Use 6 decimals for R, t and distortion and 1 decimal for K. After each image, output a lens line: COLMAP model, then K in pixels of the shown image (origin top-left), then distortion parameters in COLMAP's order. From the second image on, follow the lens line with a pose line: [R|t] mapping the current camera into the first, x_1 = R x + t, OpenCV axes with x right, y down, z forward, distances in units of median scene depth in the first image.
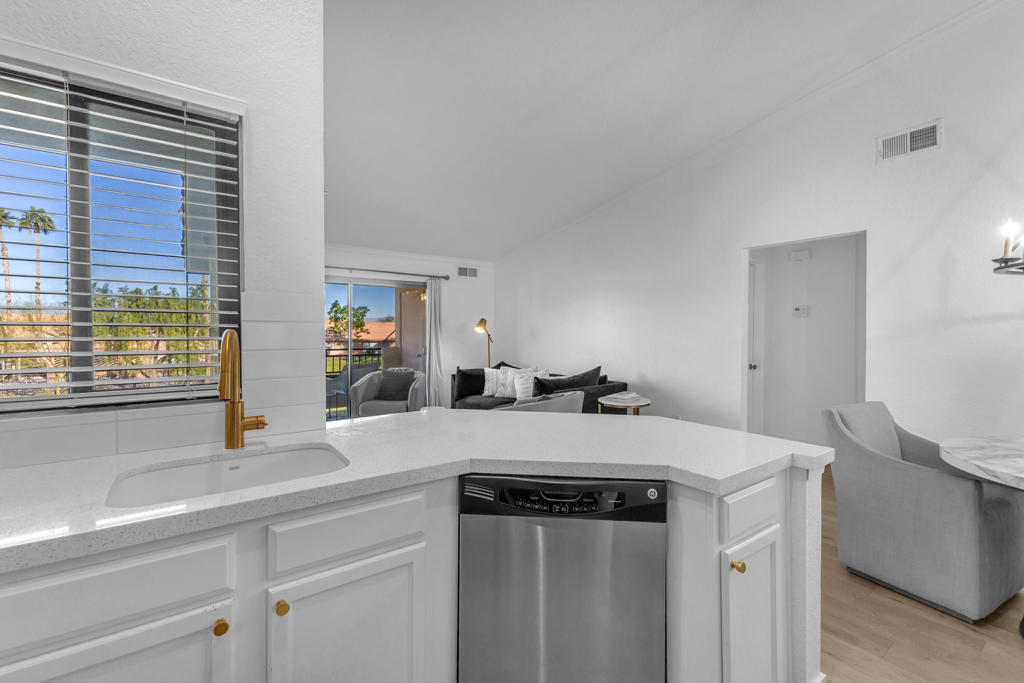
lens RADIAL K [[444.1, 0, 515.8], [0, 444.1, 338.7], [0, 0, 1]] dist [0.009416, 0.000027]
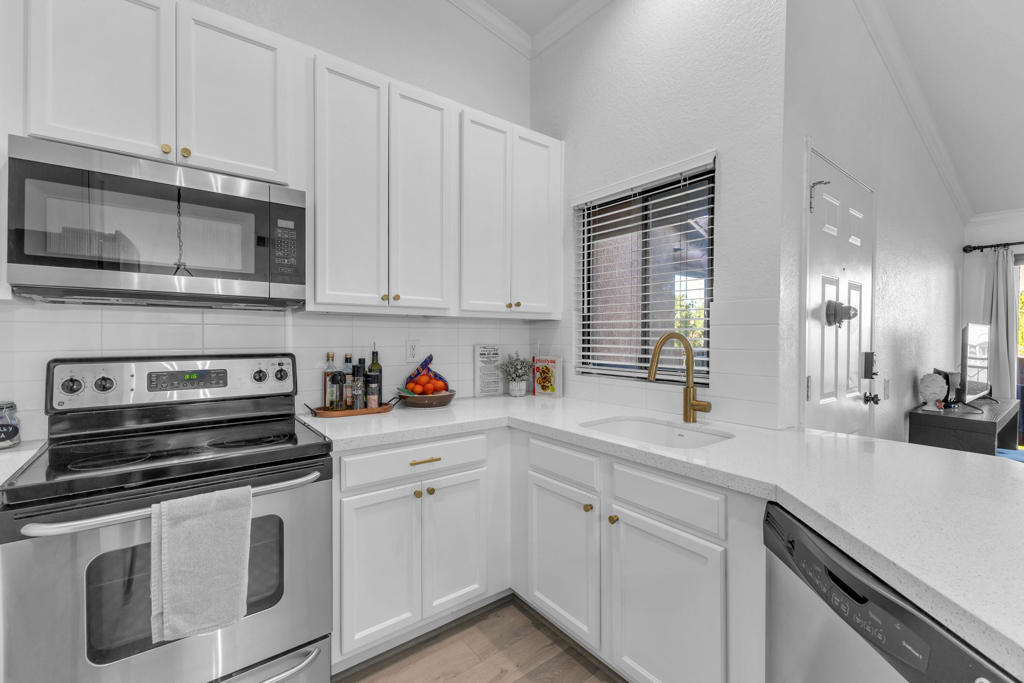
lens RADIAL K [[439.1, 0, 513.4], [0, 439.1, 339.6], [0, 0, 1]] dist [0.008367, 0.000333]
pose [[0.018793, 0.010796, -0.999765, 0.194393], [-0.016827, 0.999803, 0.010480, -0.000947], [0.999682, 0.016626, 0.018971, 0.132853]]
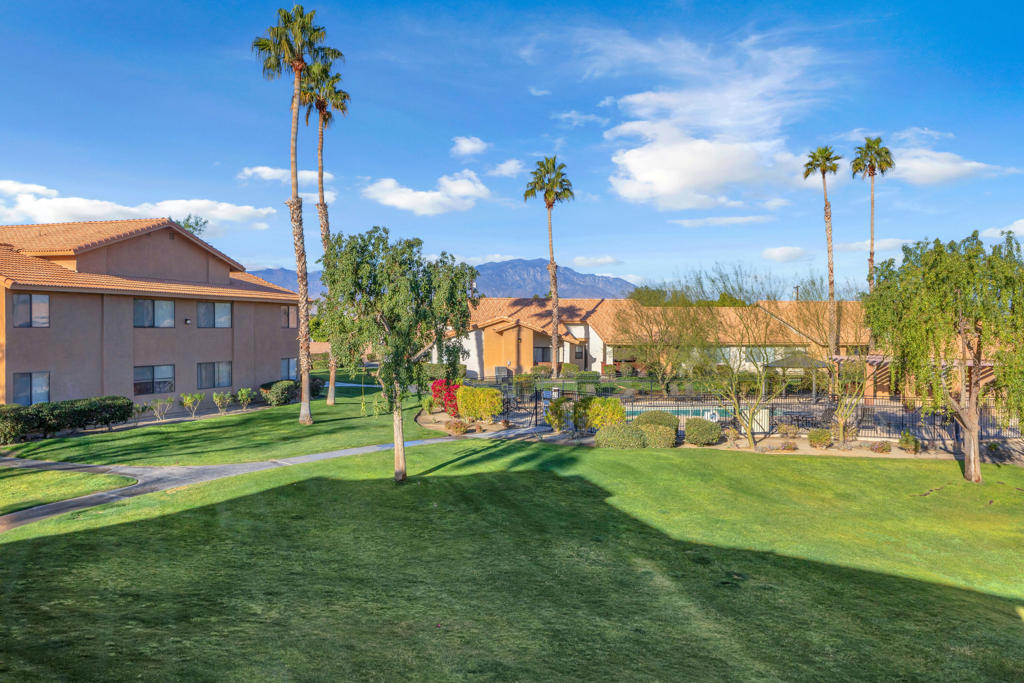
lens RADIAL K [[827.3, 0, 512.0], [0, 827.3, 341.5], [0, 0, 1]] dist [0.022234, -0.057809]
pose [[0.281216, 0.018081, -0.959474, -0.536858], [-0.015272, 0.999780, 0.014365, -0.022938], [0.959523, 0.010614, 0.281431, 1.567014]]
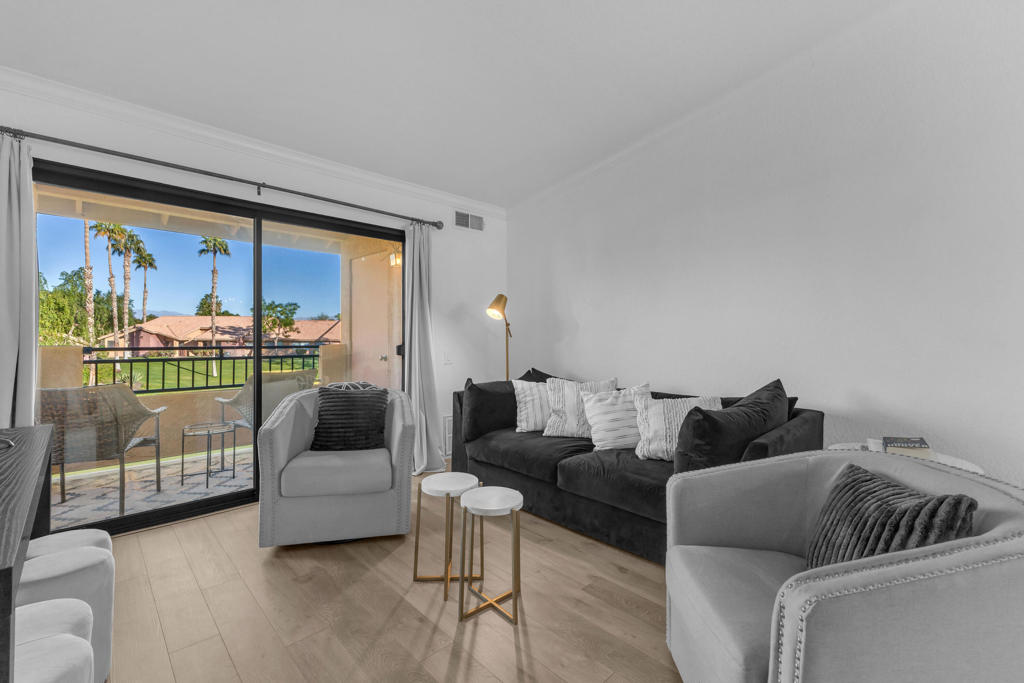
lens RADIAL K [[440.5, 0, 523.3], [0, 440.5, 335.2], [0, 0, 1]] dist [0.001040, 0.000041]
pose [[0.988557, 0.009158, 0.150571, -0.179179], [-0.007311, 0.999891, -0.012816, 0.020191], [-0.150671, 0.011568, 0.988516, 0.558686]]
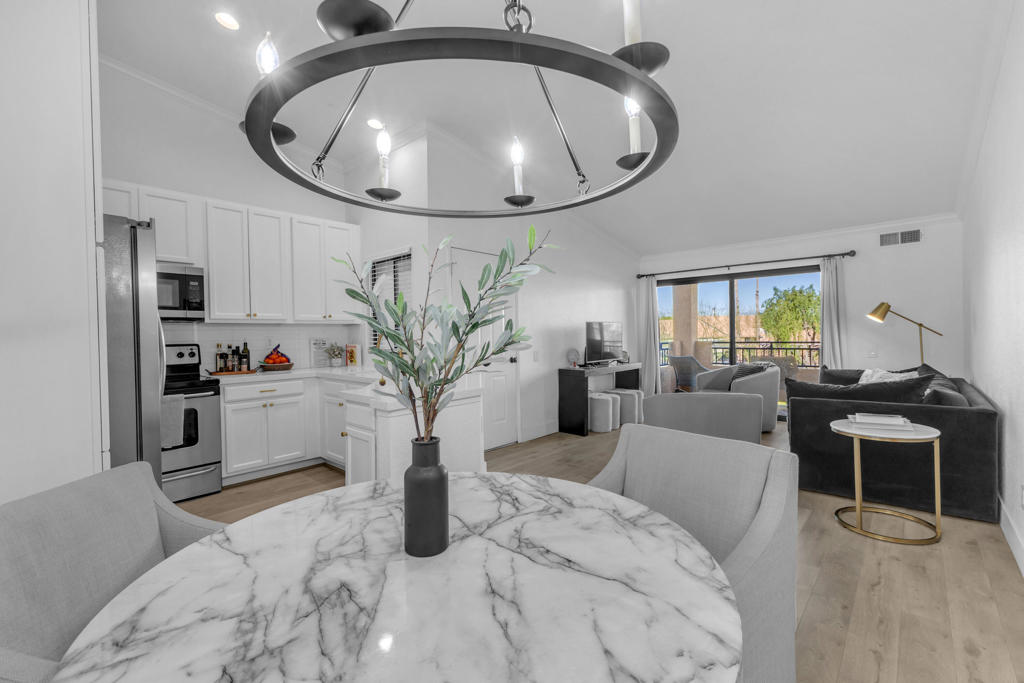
lens RADIAL K [[439.1, 0, 513.4], [0, 439.1, 339.6], [0, 0, 1]] dist [0.008367, 0.000333]
pose [[0.196652, 0.011503, -0.980406, 0.682257], [0.005541, 0.999902, 0.012843, 0.004394], [0.980458, -0.007958, 0.196569, 0.341582]]
